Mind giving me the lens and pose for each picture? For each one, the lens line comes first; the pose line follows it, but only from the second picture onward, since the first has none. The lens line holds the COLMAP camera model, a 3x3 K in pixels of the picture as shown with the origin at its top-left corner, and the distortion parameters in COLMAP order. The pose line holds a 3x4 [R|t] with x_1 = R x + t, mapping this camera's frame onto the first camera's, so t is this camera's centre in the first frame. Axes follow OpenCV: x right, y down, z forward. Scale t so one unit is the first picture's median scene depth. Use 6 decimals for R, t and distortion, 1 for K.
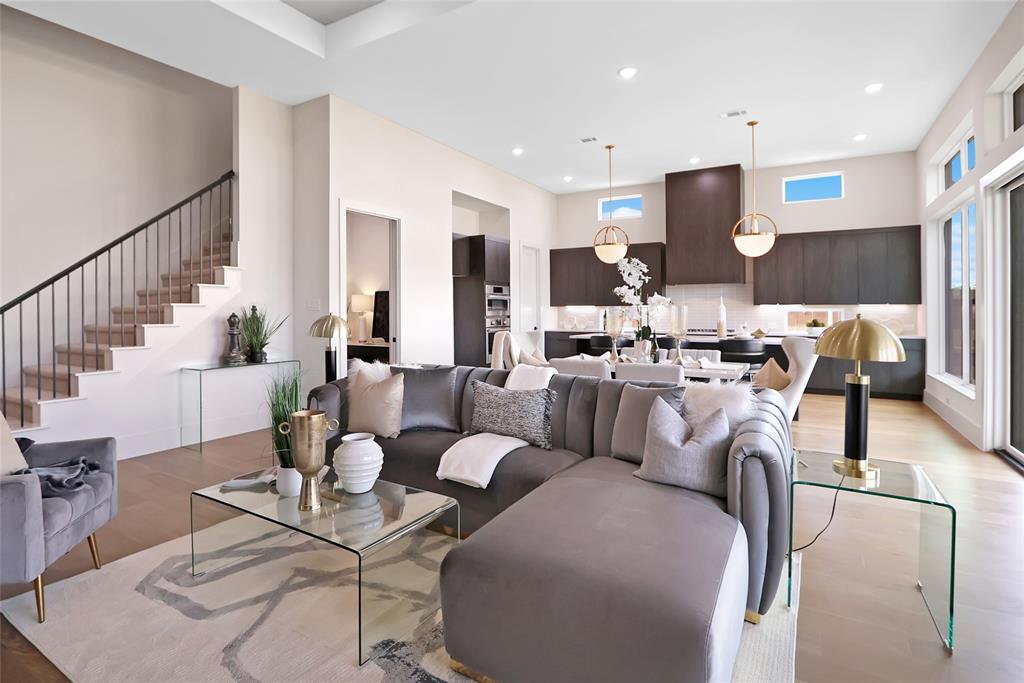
lens RADIAL K [[502.4, 0, 516.9], [0, 502.4, 309.0], [0, 0, 1]] dist [-0.020962, -0.000361]
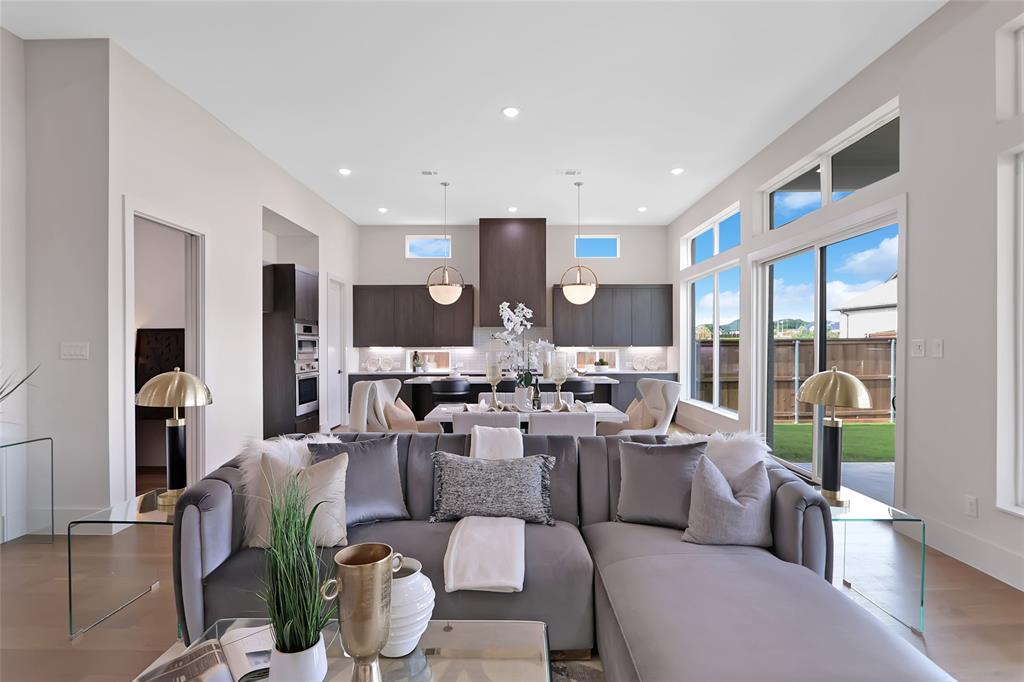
lens RADIAL K [[481.3, 0, 515.9], [0, 481.3, 354.1], [0, 0, 1]] dist [-0.025405, 0.003033]
pose [[0.863811, -0.008795, 0.503739, -0.189577], [-0.000962, 0.999817, 0.019105, -0.014982], [-0.503815, -0.016988, 0.863645, 0.145926]]
